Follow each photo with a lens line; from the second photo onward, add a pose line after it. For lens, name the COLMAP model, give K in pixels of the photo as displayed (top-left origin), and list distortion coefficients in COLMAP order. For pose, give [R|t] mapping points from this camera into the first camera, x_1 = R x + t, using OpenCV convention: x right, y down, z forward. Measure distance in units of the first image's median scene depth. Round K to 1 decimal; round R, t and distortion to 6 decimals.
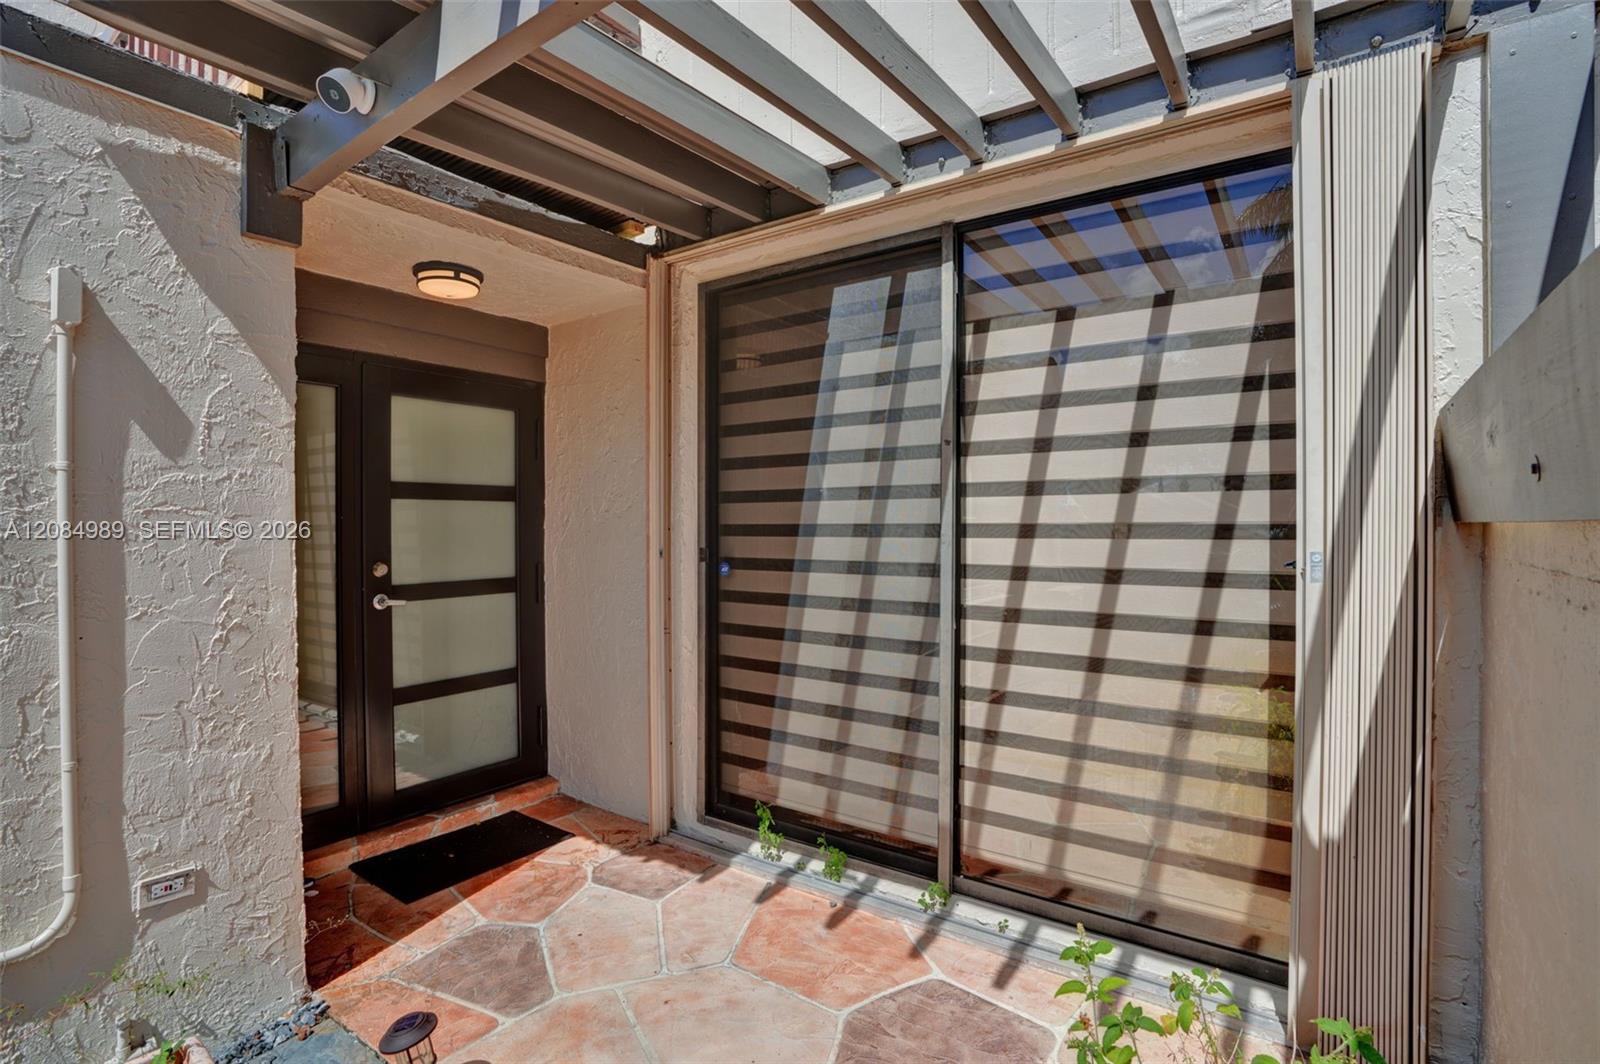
lens RADIAL K [[747.9, 0, 800.0], [0, 747.9, 532.0], [0, 0, 1]] dist [-0.003339, -0.000006]
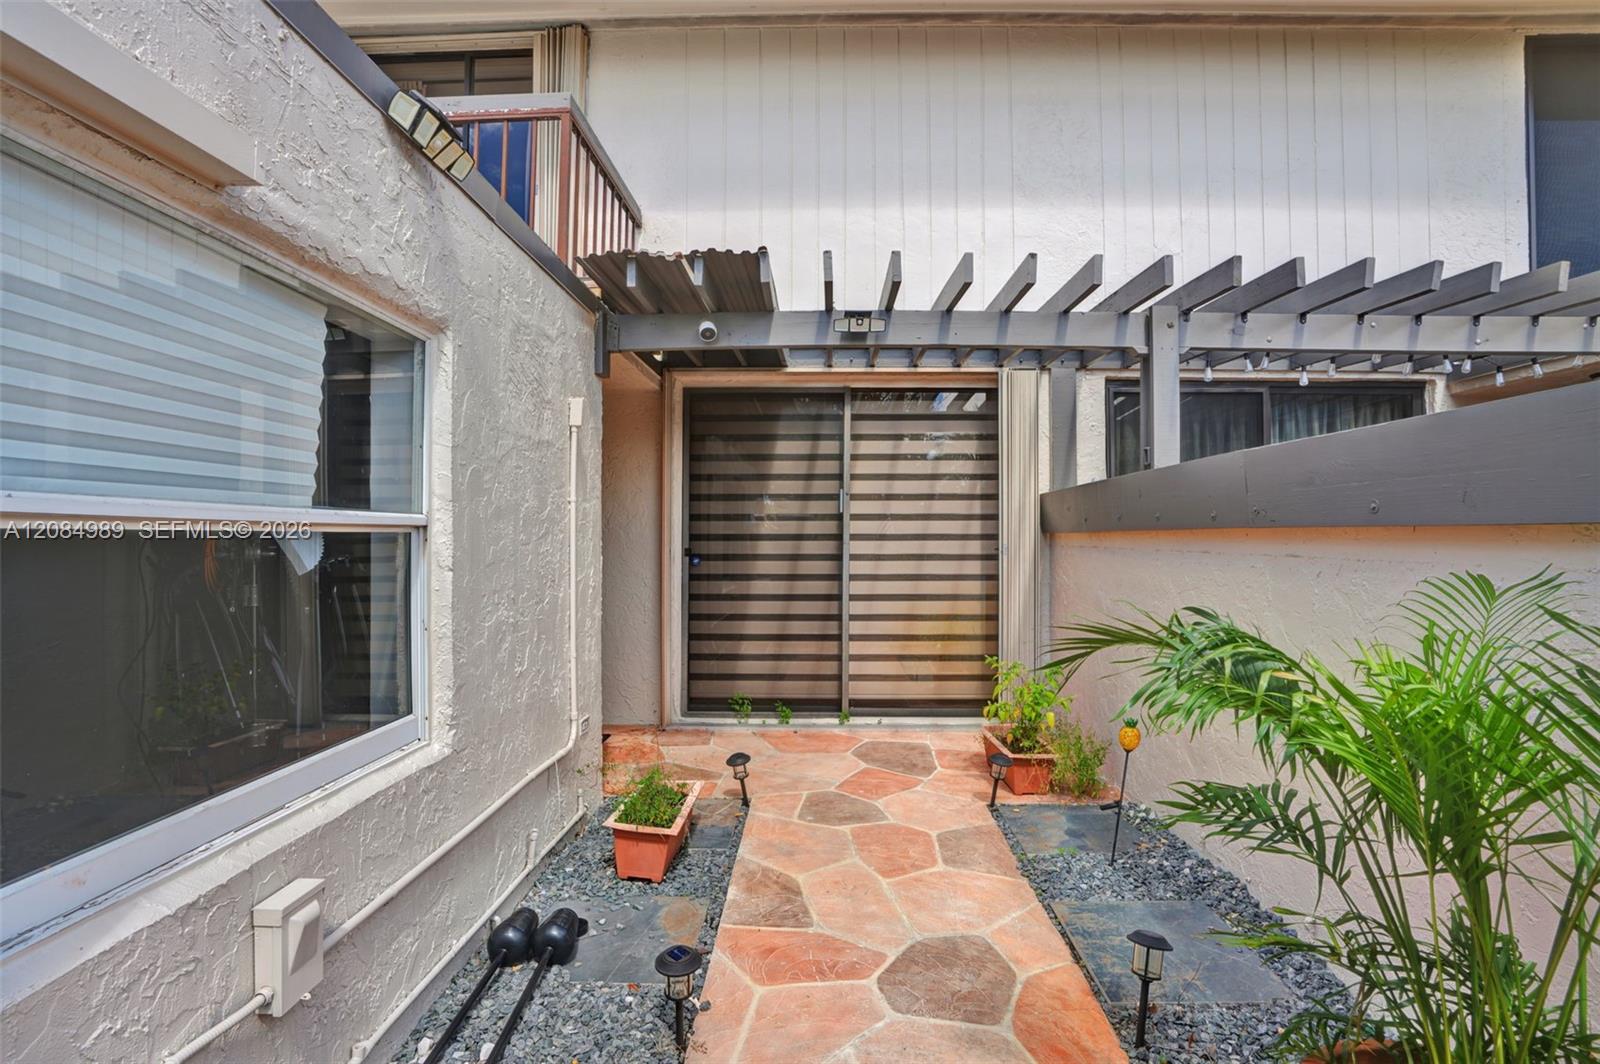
lens RADIAL K [[747.9, 0, 800.0], [0, 747.9, 532.0], [0, 0, 1]] dist [-0.003339, -0.000006]
pose [[0.849027, -0.009206, 0.528269, -0.881294], [0.011450, 0.999934, -0.000978, -0.010886], [-0.528225, 0.006879, 0.849077, -0.583361]]
